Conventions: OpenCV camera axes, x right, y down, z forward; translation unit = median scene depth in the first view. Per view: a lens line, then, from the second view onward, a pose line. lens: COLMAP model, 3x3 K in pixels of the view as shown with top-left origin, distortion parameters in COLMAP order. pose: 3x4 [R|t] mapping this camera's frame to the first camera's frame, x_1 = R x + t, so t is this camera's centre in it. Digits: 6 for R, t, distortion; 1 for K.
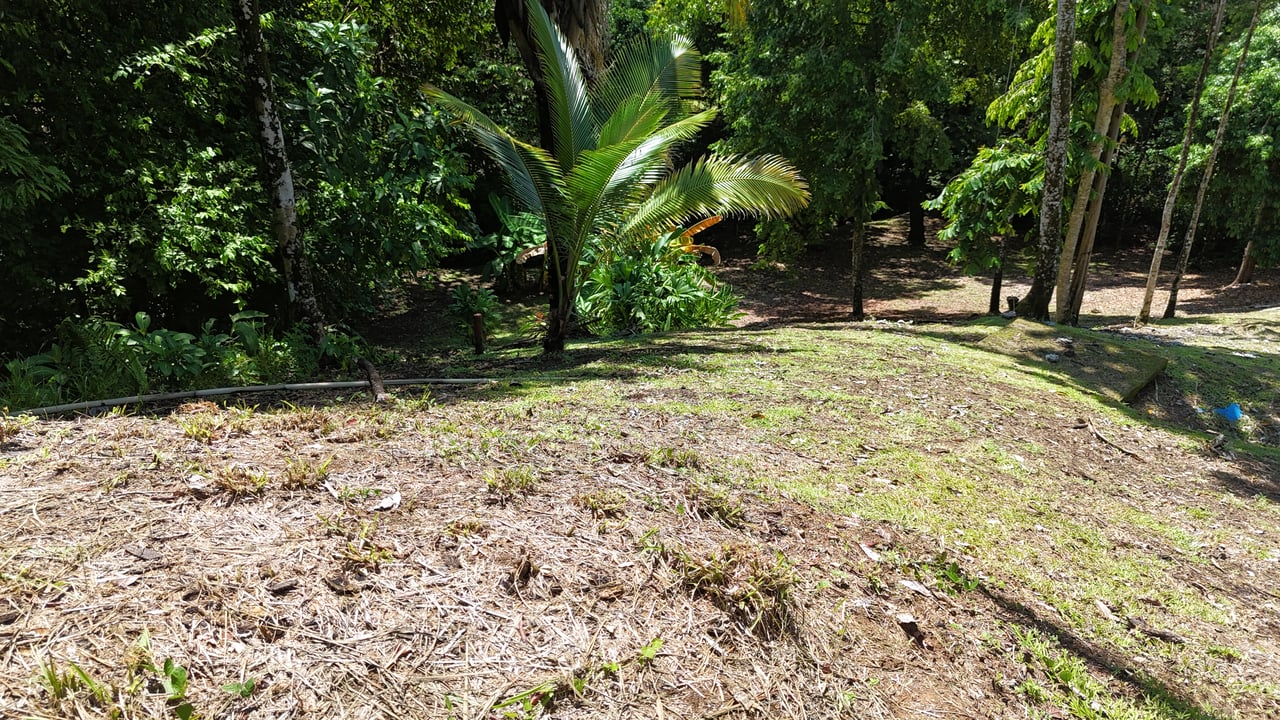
lens RADIAL K [[943.8, 0, 642.6], [0, 943.8, 359.3], [0, 0, 1]] dist [0.066377, -0.065092]
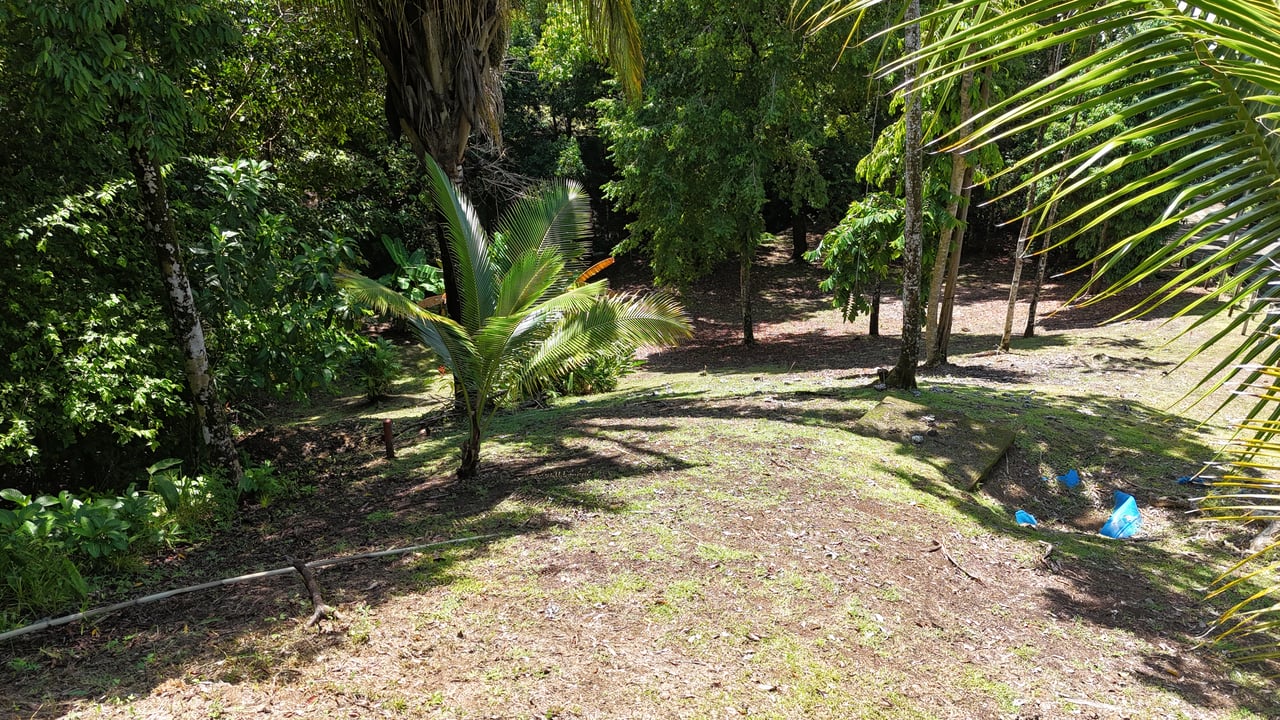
lens RADIAL K [[937.0, 0, 644.3], [0, 937.0, 361.3], [0, 0, 1]] dist [0.079921, -0.078983]
pose [[0.992885, -0.054490, 0.105881, -0.001439], [0.054533, 0.998509, 0.002490, -0.134762], [-0.105859, 0.003301, 0.994376, -0.081463]]
